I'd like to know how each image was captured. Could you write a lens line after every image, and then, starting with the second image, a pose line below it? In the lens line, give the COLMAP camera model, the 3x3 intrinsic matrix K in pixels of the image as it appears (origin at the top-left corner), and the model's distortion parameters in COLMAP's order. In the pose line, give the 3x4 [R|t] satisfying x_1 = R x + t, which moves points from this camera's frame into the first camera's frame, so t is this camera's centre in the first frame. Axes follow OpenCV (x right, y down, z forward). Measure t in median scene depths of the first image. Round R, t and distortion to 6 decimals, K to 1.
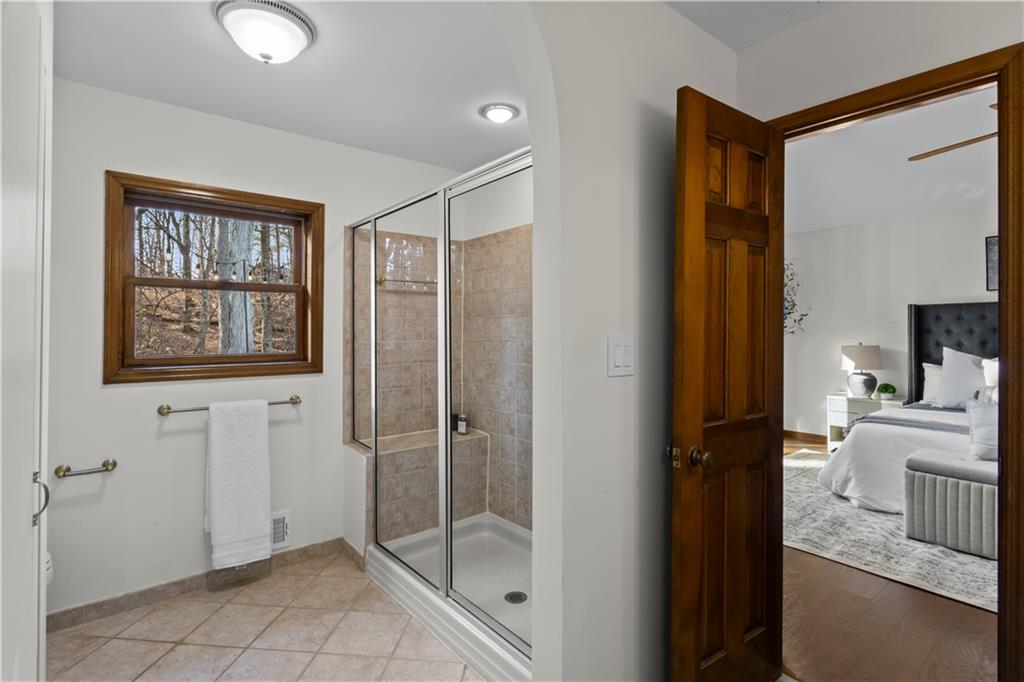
lens RADIAL K [[496.1, 0, 490.7], [0, 496.1, 326.5], [0, 0, 1]] dist [0.005627, -0.000181]
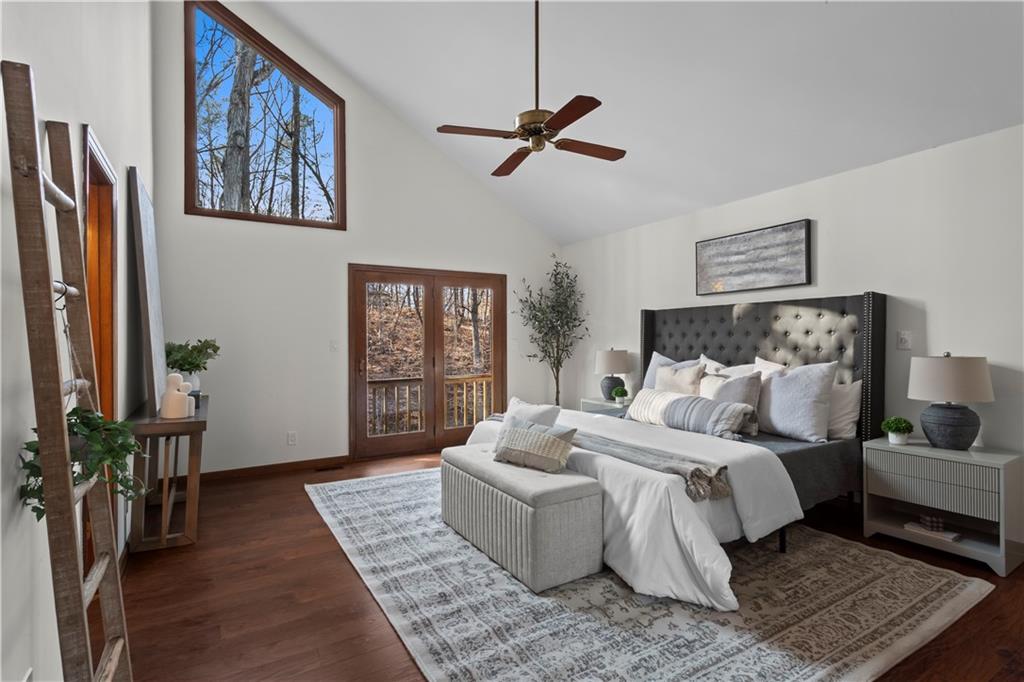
lens RADIAL K [[496.1, 0, 492.8], [0, 496.1, 341.2], [0, 0, 1]] dist [0.005627, -0.000181]
pose [[0.990673, 0.004262, -0.136193, 0.728817], [-0.002751, 0.999933, 0.011277, 0.010565], [0.136232, -0.010797, 0.990618, -0.042200]]
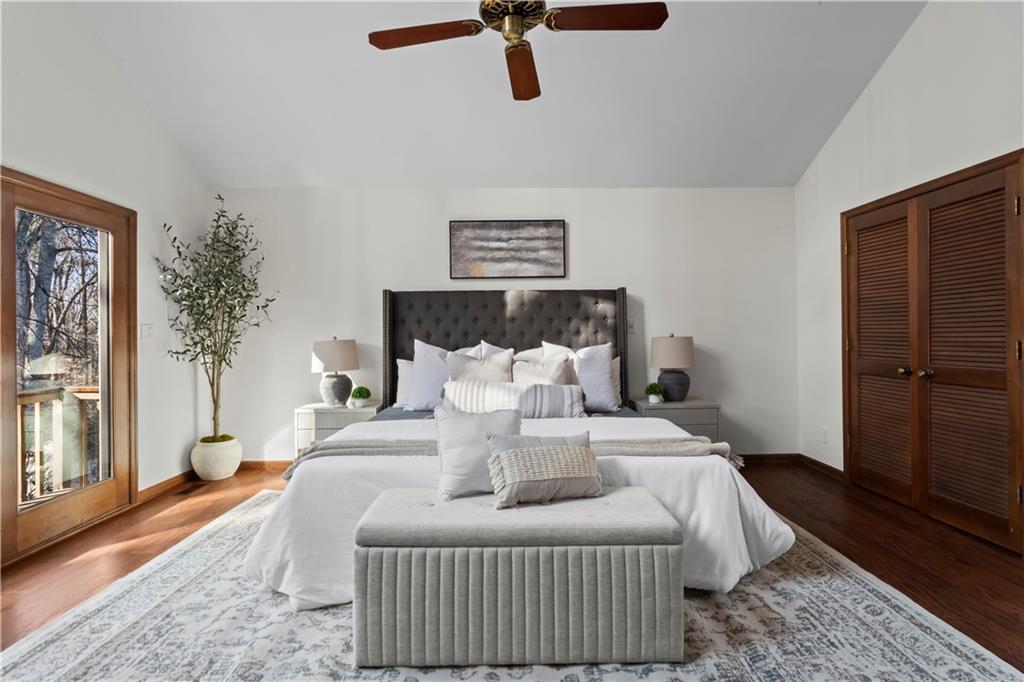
lens RADIAL K [[496.1, 0, 517.6], [0, 496.1, 334.6], [0, 0, 1]] dist [0.005627, -0.000181]
pose [[0.597302, 0.001517, 0.802015, 0.330849], [-0.001533, 0.999999, -0.000750, 0.033699], [-0.802015, -0.000781, 0.597304, 0.350070]]
